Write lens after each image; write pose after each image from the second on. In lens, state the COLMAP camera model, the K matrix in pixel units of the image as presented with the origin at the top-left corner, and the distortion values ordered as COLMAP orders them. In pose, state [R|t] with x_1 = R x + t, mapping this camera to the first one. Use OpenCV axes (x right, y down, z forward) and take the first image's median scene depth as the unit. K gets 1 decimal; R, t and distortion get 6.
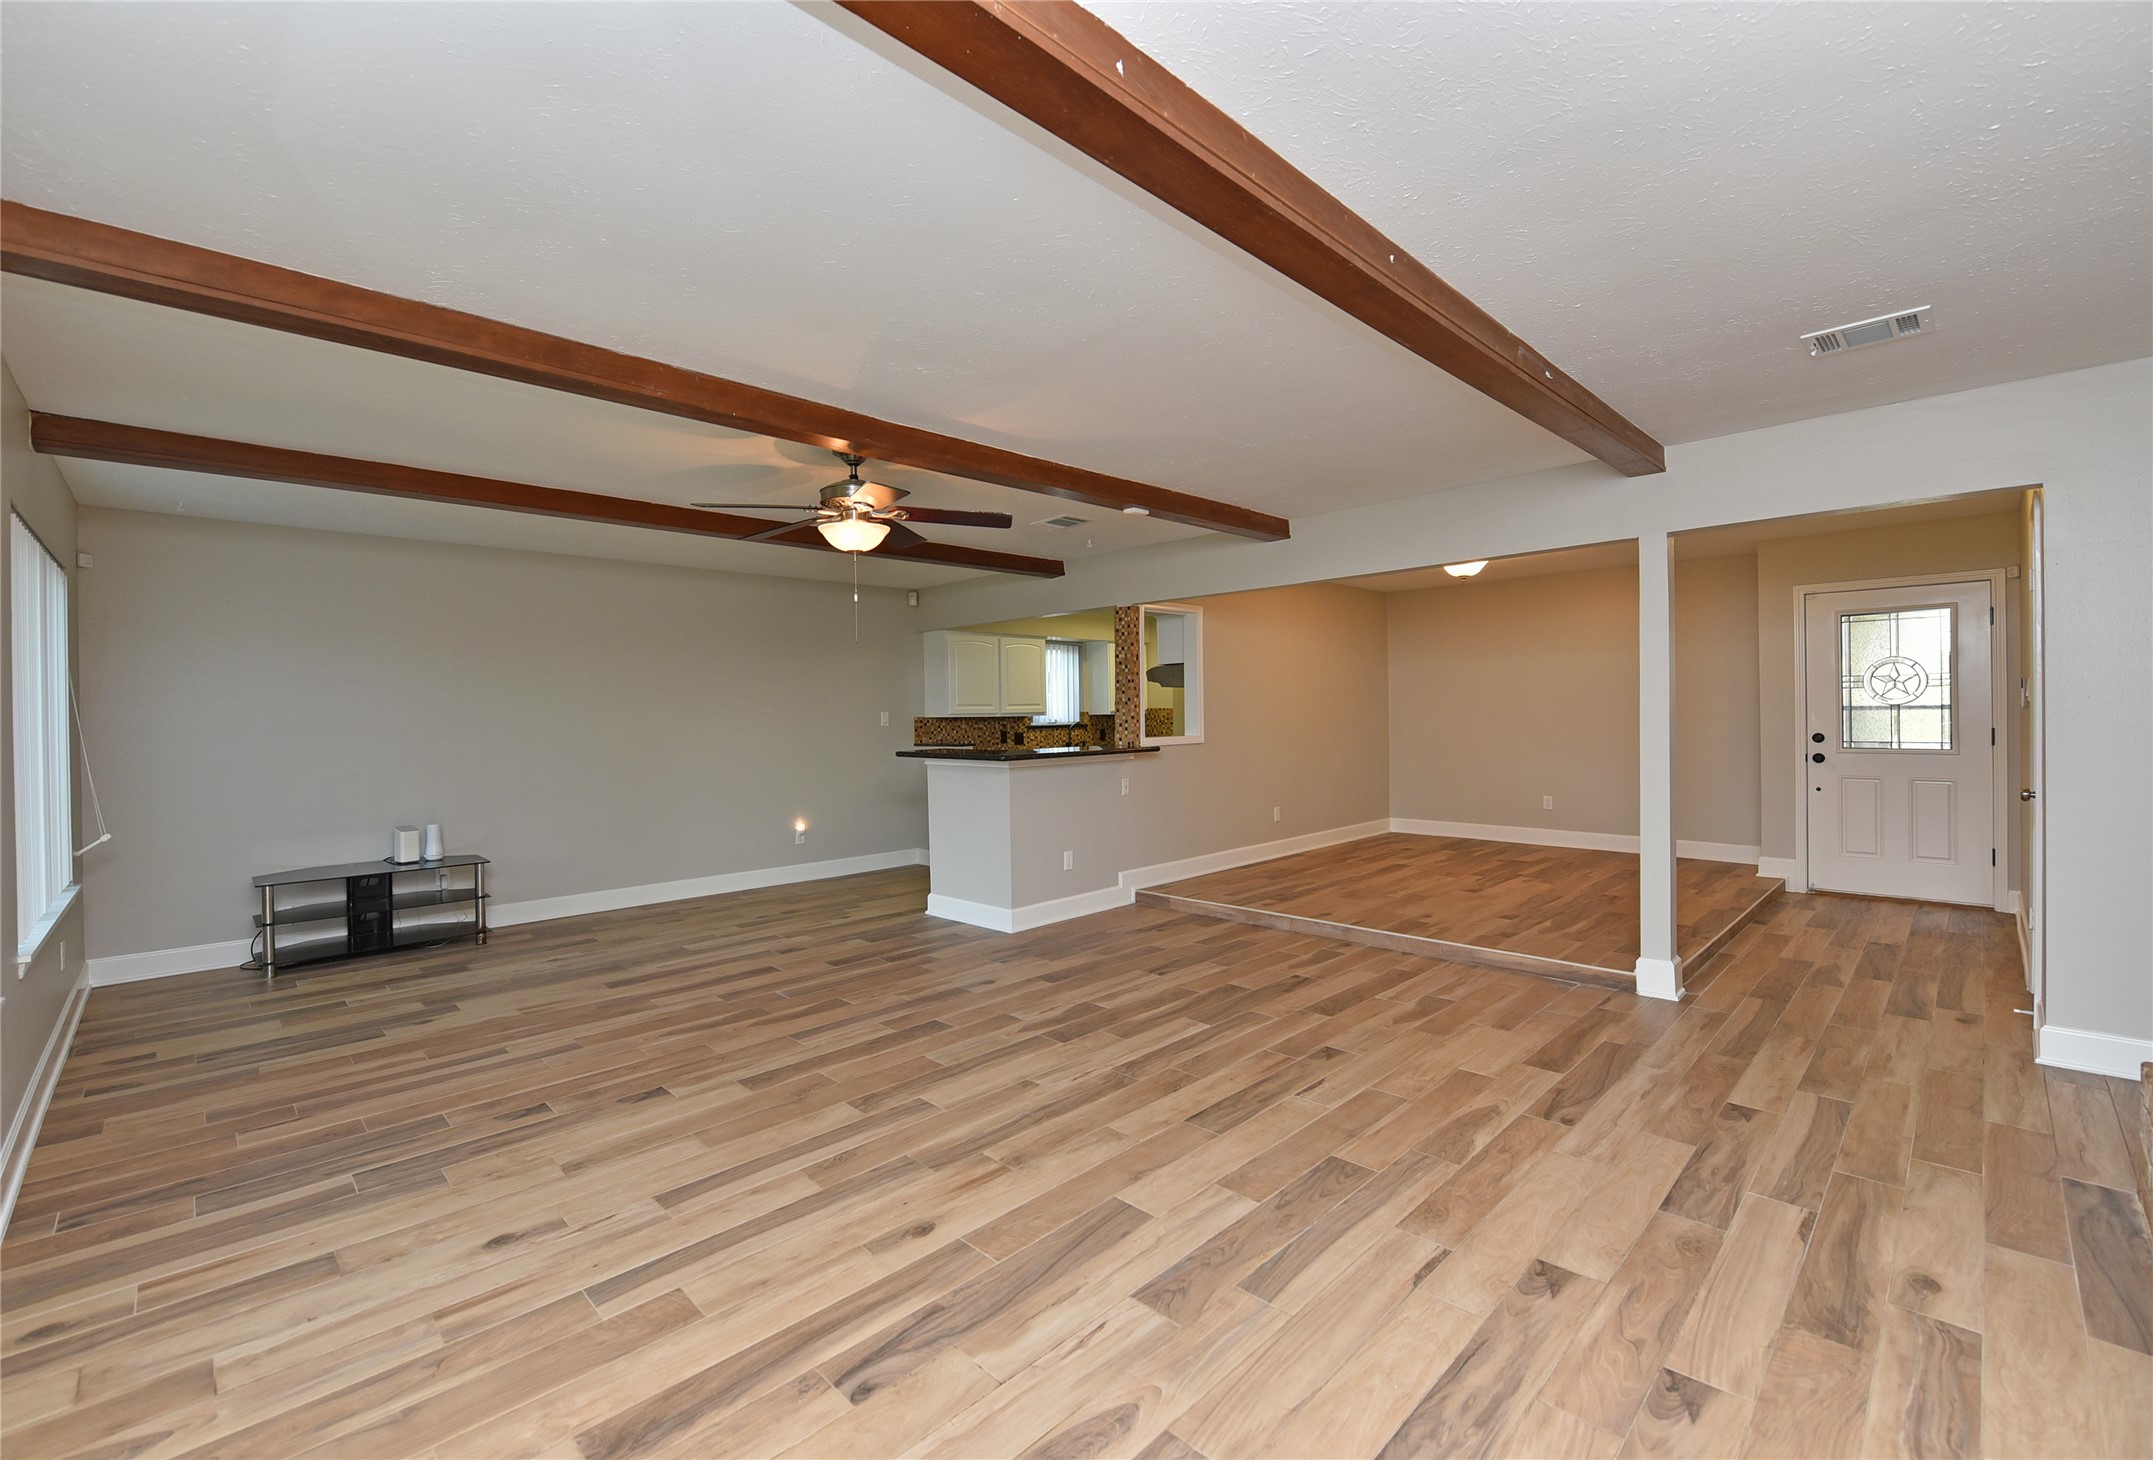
lens RADIAL K [[907.7, 0, 1050.6], [0, 907.7, 716.4], [0, 0, 1]] dist [-0.012734, -0.000823]
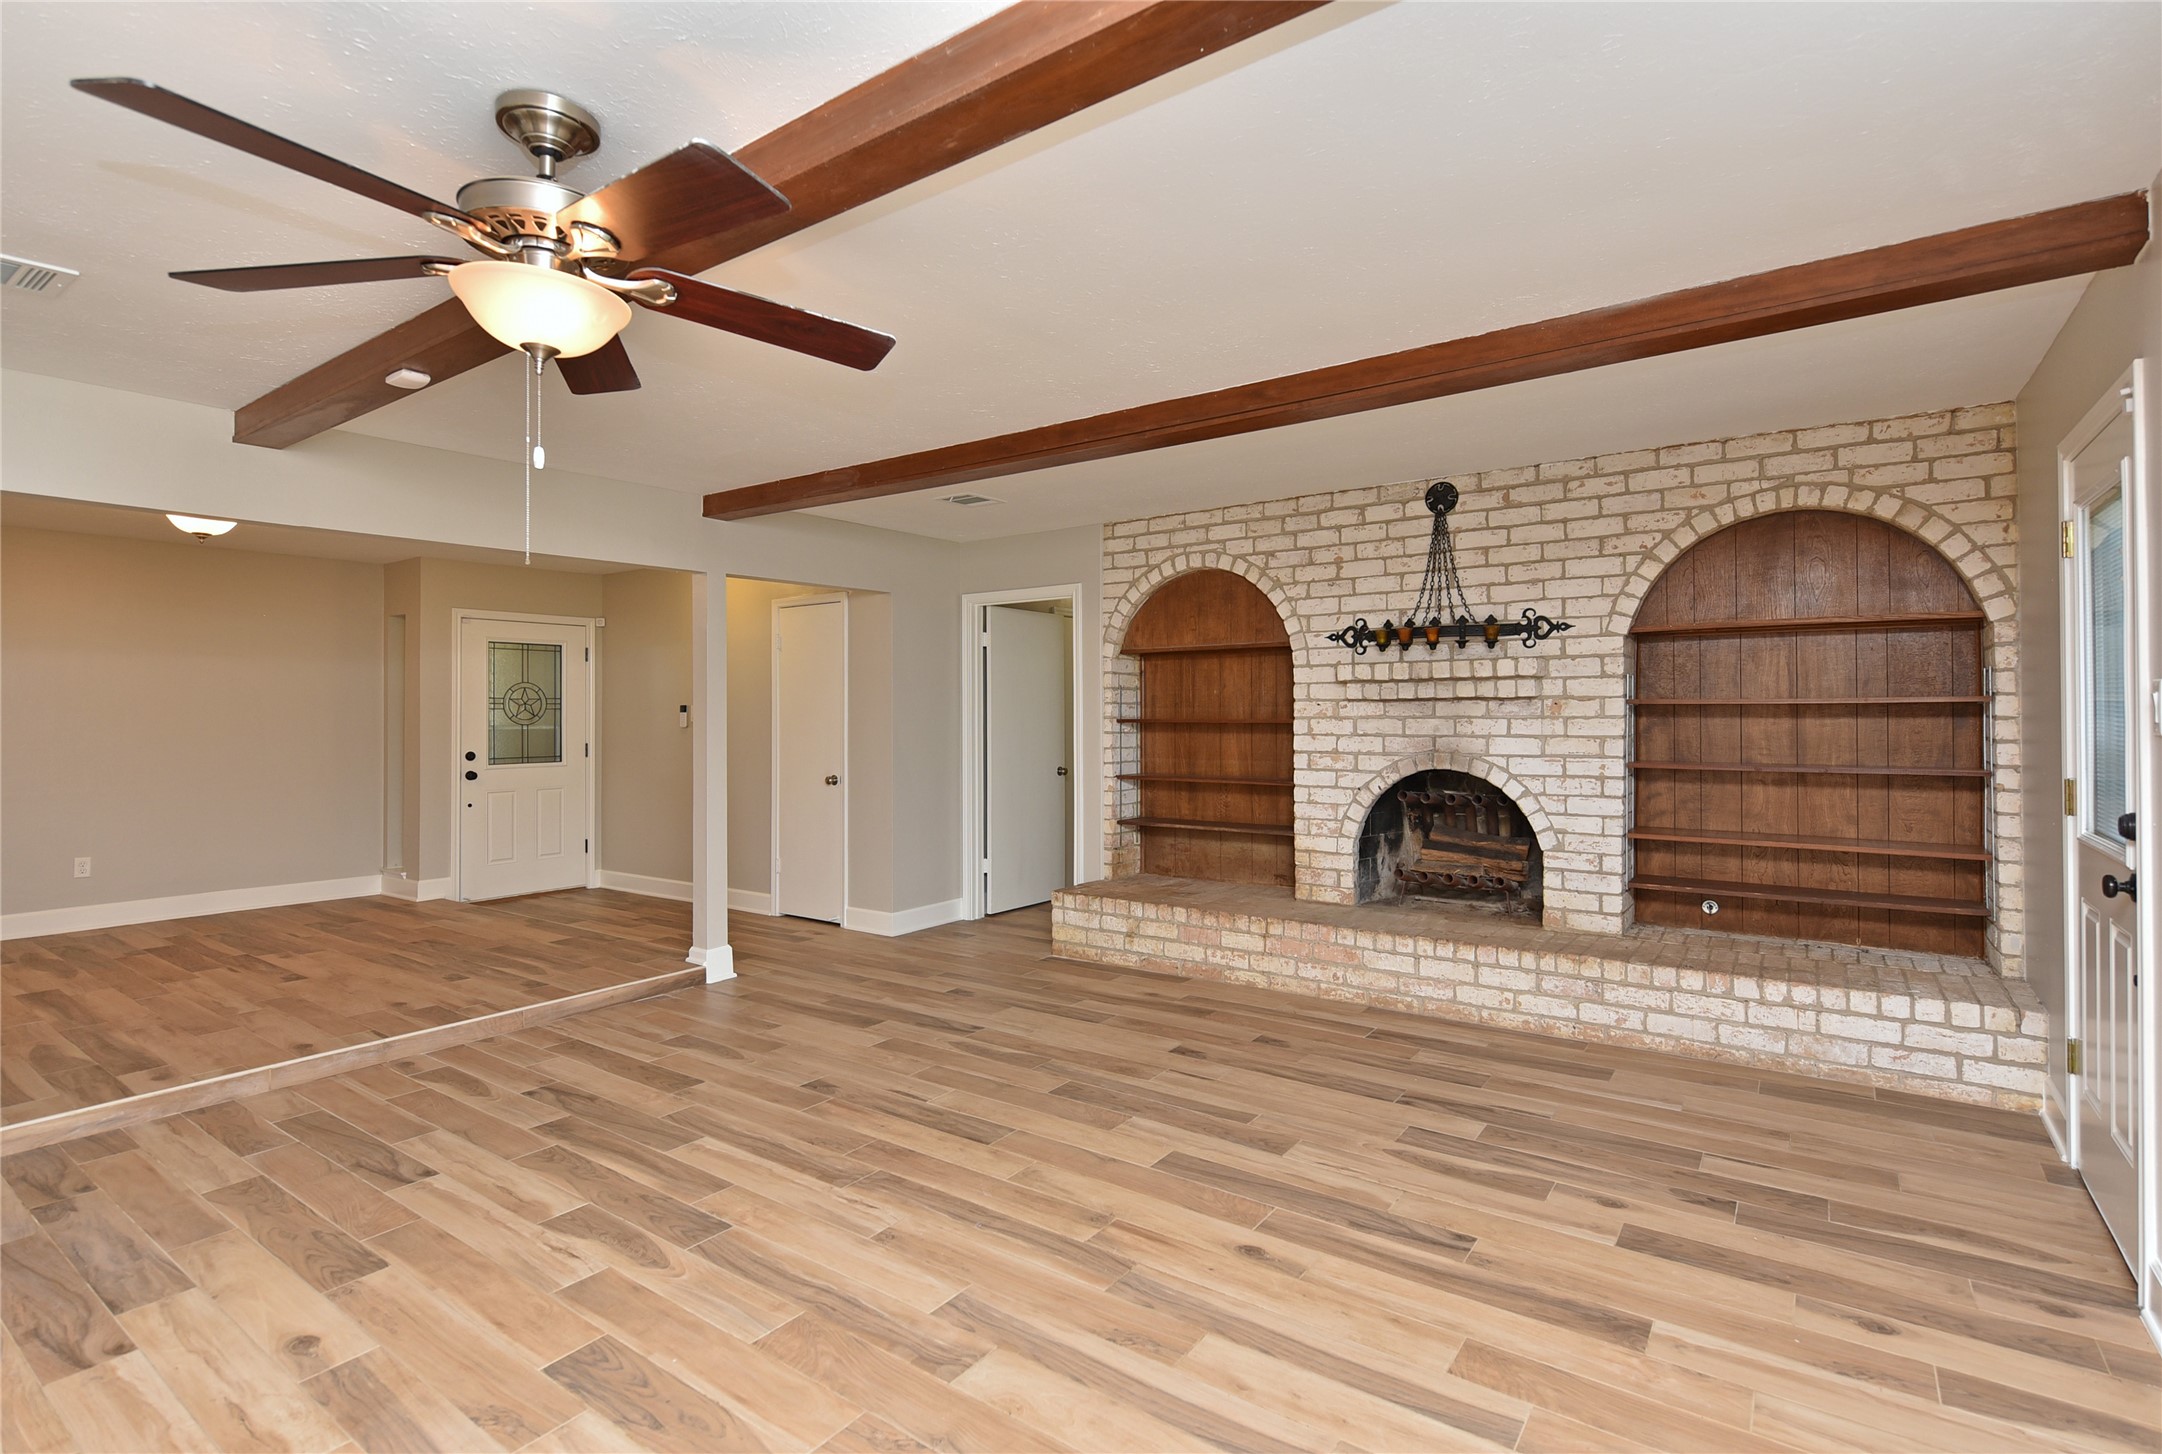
lens RADIAL K [[1034.4, 0, 1081.5], [0, 1034.4, 702.8], [0, 0, 1]] dist [0.004891, -0.005071]
pose [[-0.181284, 0.026270, 0.983080, -0.714708], [0.012917, 0.999621, -0.024330, 0.000401], [-0.983346, 0.008288, -0.181554, 0.804858]]
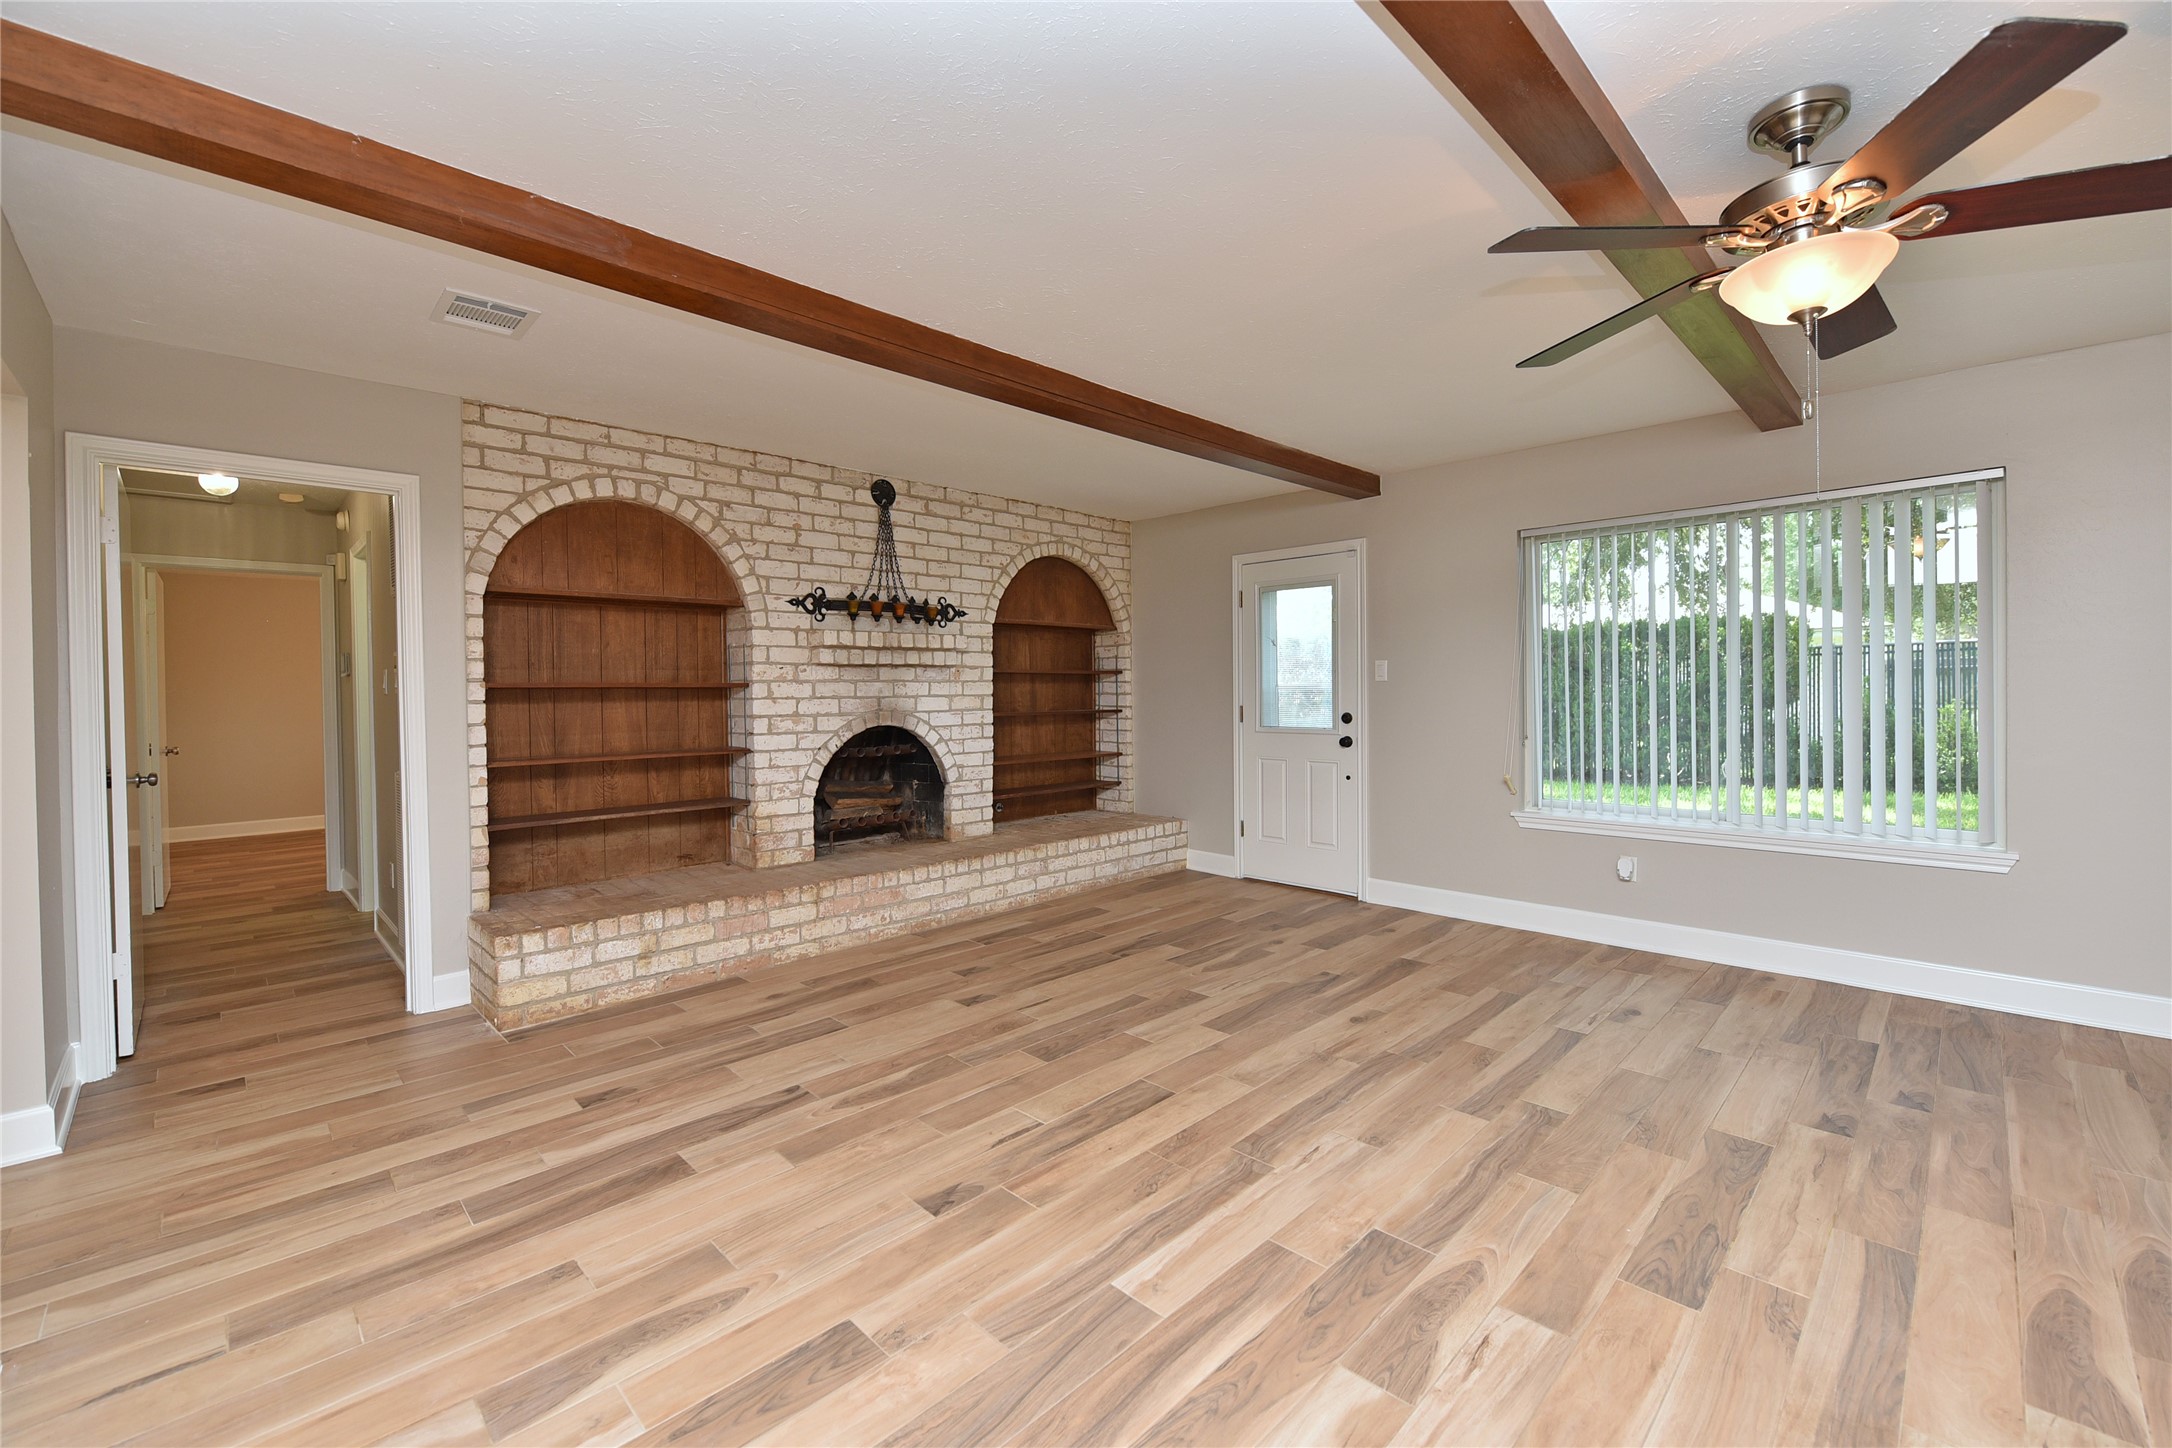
lens RADIAL K [[892.3, 0, 1083.5], [0, 892.3, 700.8], [0, 0, 1]] dist [-0.005141, -0.003791]
pose [[-0.999505, 0.026897, -0.016308, 0.182343], [0.026638, 0.999519, 0.015888, 0.008566], [0.016728, 0.015446, -0.999741, 1.420241]]
